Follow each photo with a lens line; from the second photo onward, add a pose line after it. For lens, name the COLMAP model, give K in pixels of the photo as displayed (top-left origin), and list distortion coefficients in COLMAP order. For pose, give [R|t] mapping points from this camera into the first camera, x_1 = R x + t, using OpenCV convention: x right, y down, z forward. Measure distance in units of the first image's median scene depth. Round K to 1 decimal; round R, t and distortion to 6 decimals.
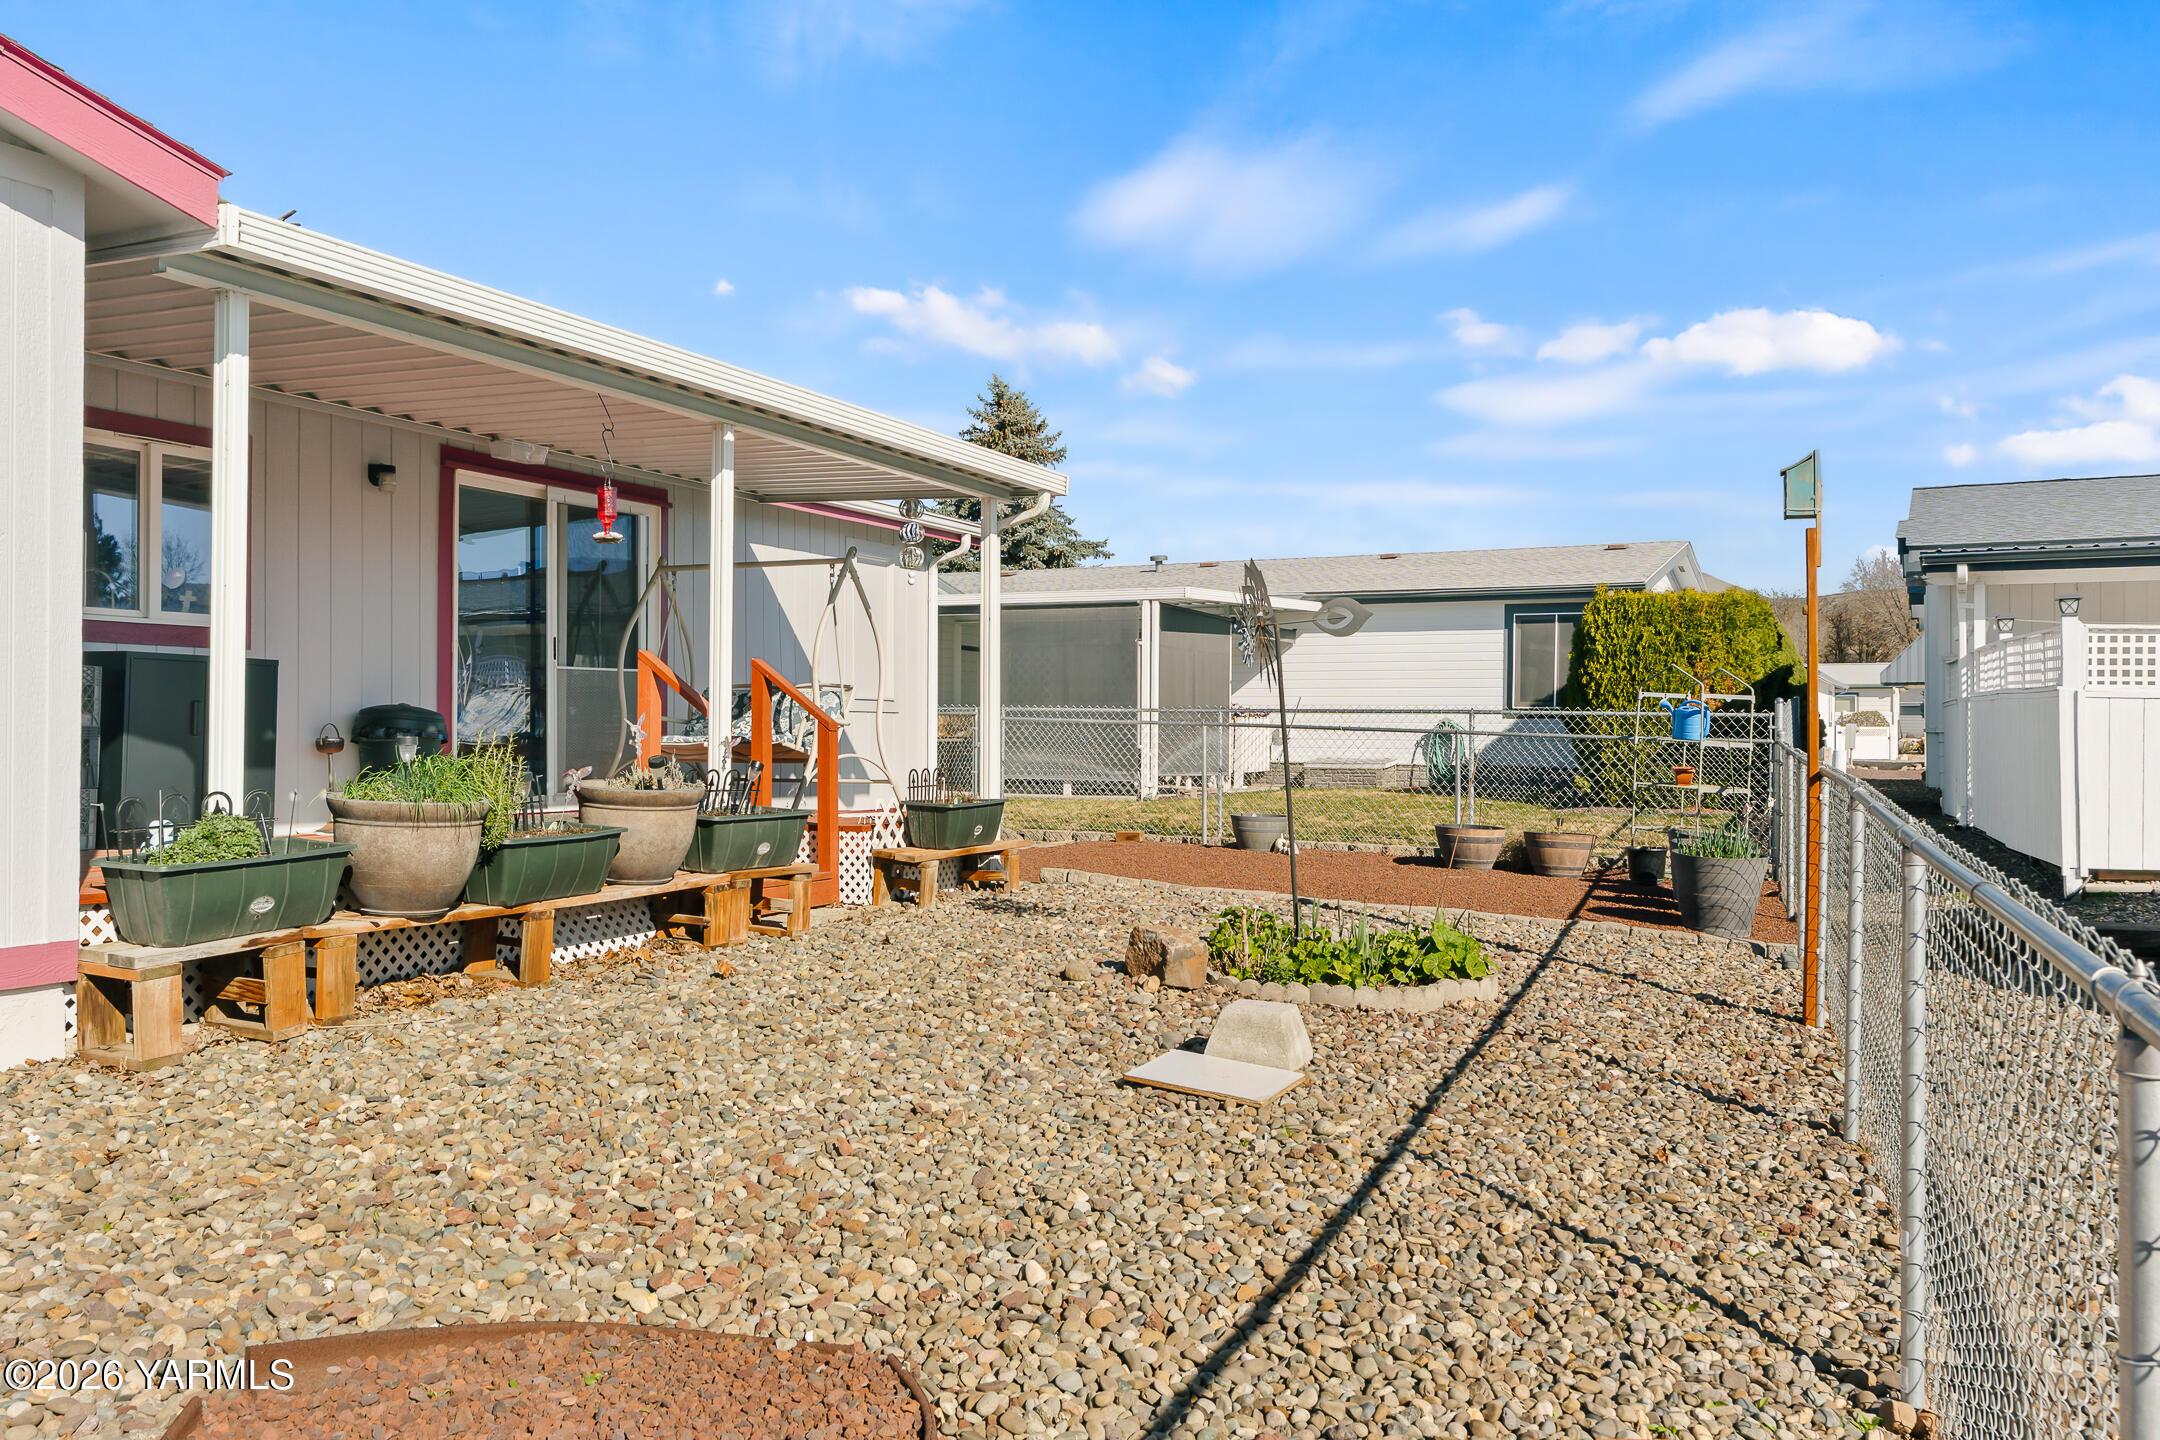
lens RADIAL K [[1593.6, 0, 1080.0], [0, 1593.6, 720.0], [0, 0, 1]] dist [0.006968, 0.002855]
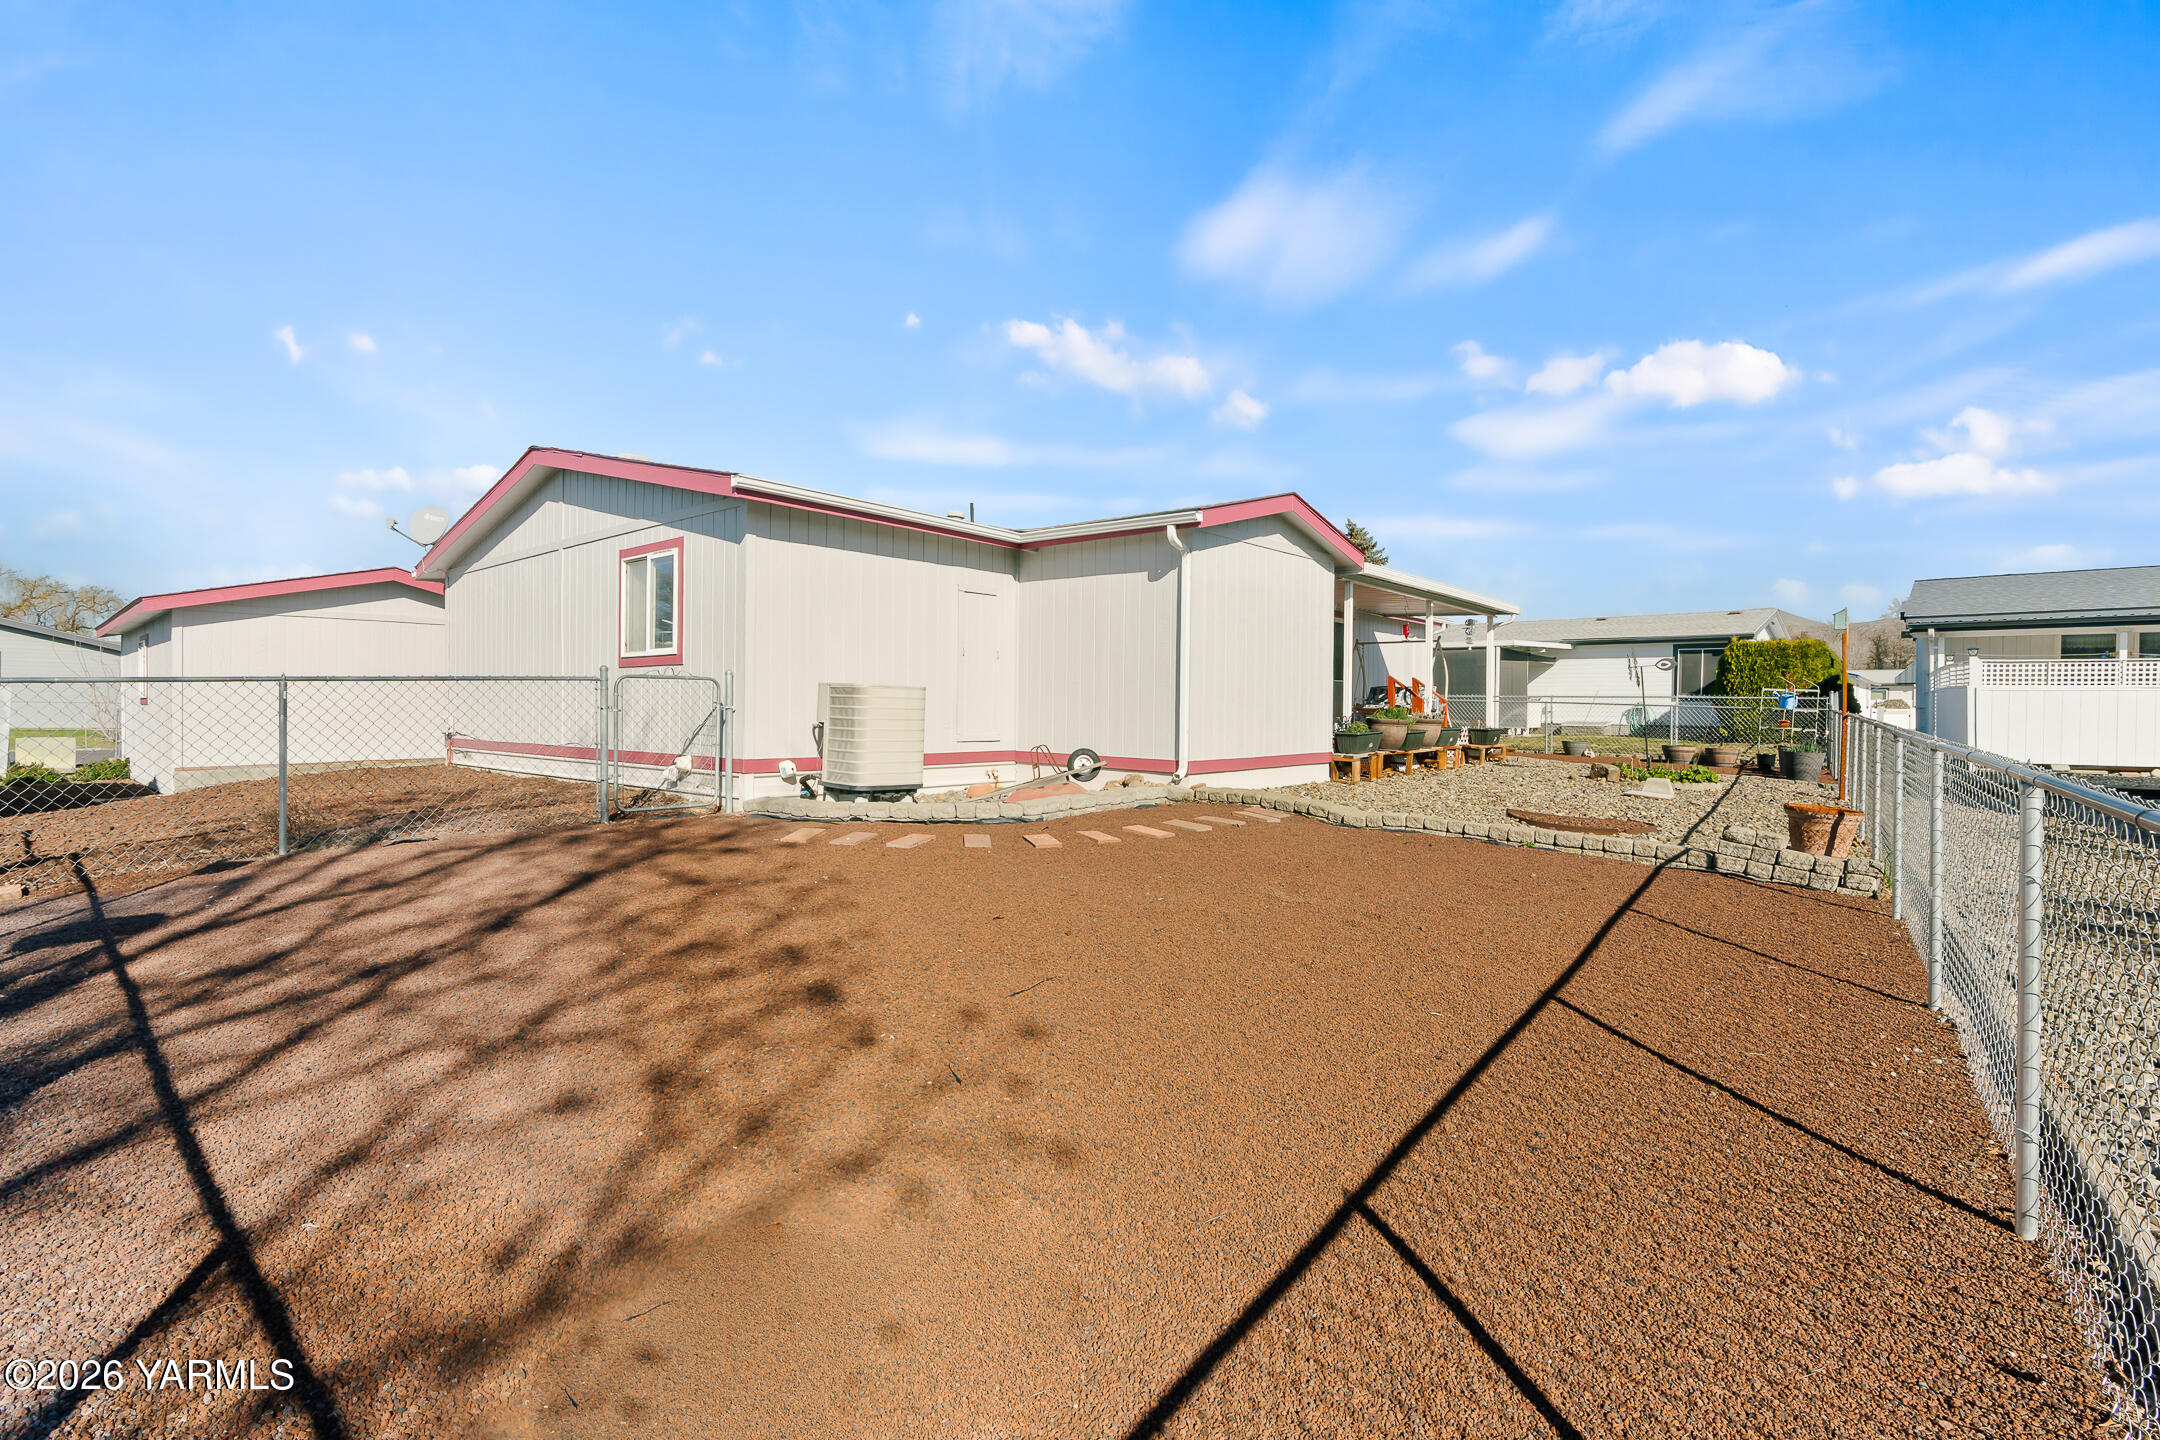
lens RADIAL K [[959.1, 0, 1080.3], [0, 959.1, 709.3], [0, 0, 1]] dist [-0.001636, -0.000302]
pose [[0.968140, 0.004578, -0.250366, -0.181682], [-0.003372, 0.999981, 0.005248, 0.006256], [0.250385, -0.004237, 0.968137, -0.418369]]
